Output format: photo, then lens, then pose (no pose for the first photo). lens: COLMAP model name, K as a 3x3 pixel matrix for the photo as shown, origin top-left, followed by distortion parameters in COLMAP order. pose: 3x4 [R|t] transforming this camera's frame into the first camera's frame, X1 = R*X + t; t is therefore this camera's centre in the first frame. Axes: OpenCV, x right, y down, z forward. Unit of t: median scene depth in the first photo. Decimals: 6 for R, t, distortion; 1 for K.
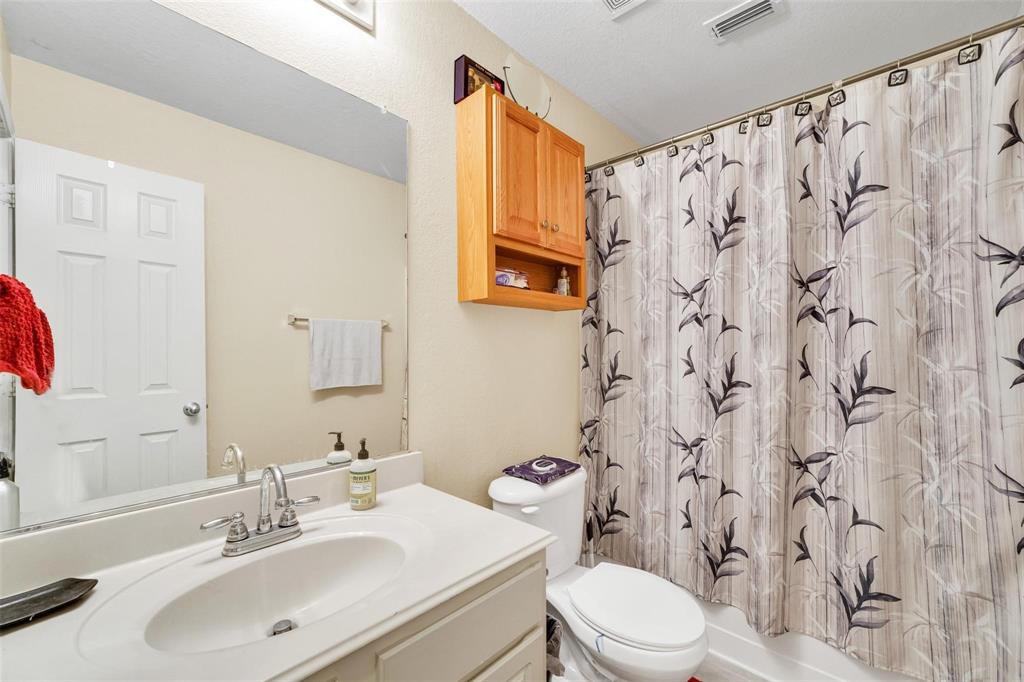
lens RADIAL K [[402.5, 0, 513.8], [0, 402.5, 340.4], [0, 0, 1]] dist [-0.010201, 0.001122]
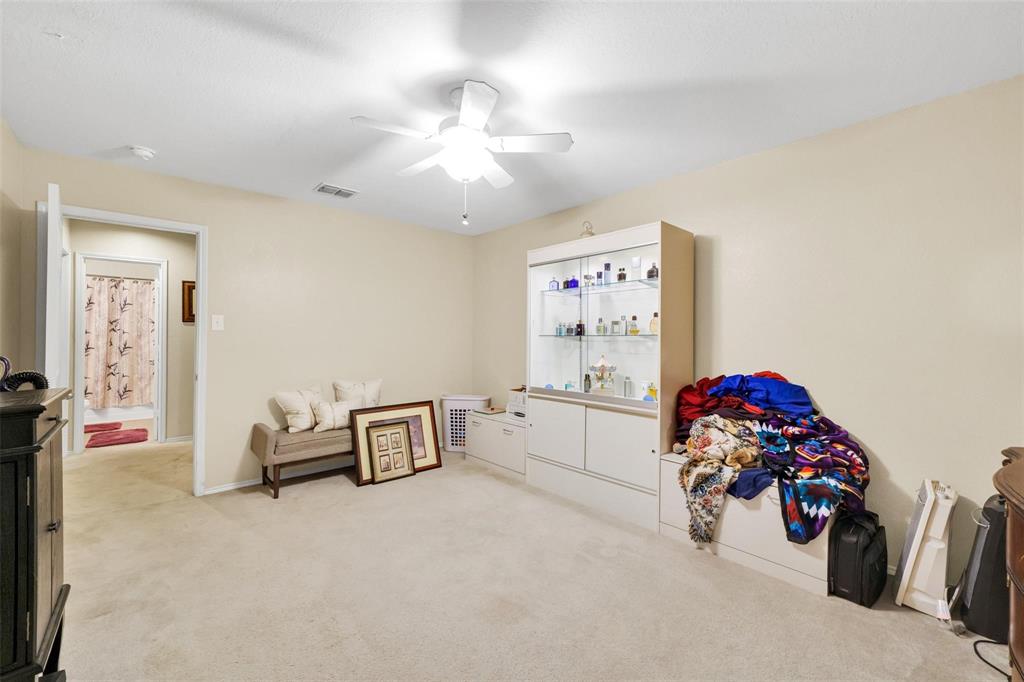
lens RADIAL K [[402.5, 0, 507.1], [0, 402.5, 334.7], [0, 0, 1]] dist [-0.010201, 0.001122]
pose [[0.096878, 0.011317, 0.995232, -3.035765], [-0.023765, 0.999677, -0.009054, -0.080597], [-0.995012, -0.022775, 0.097116, -3.534120]]
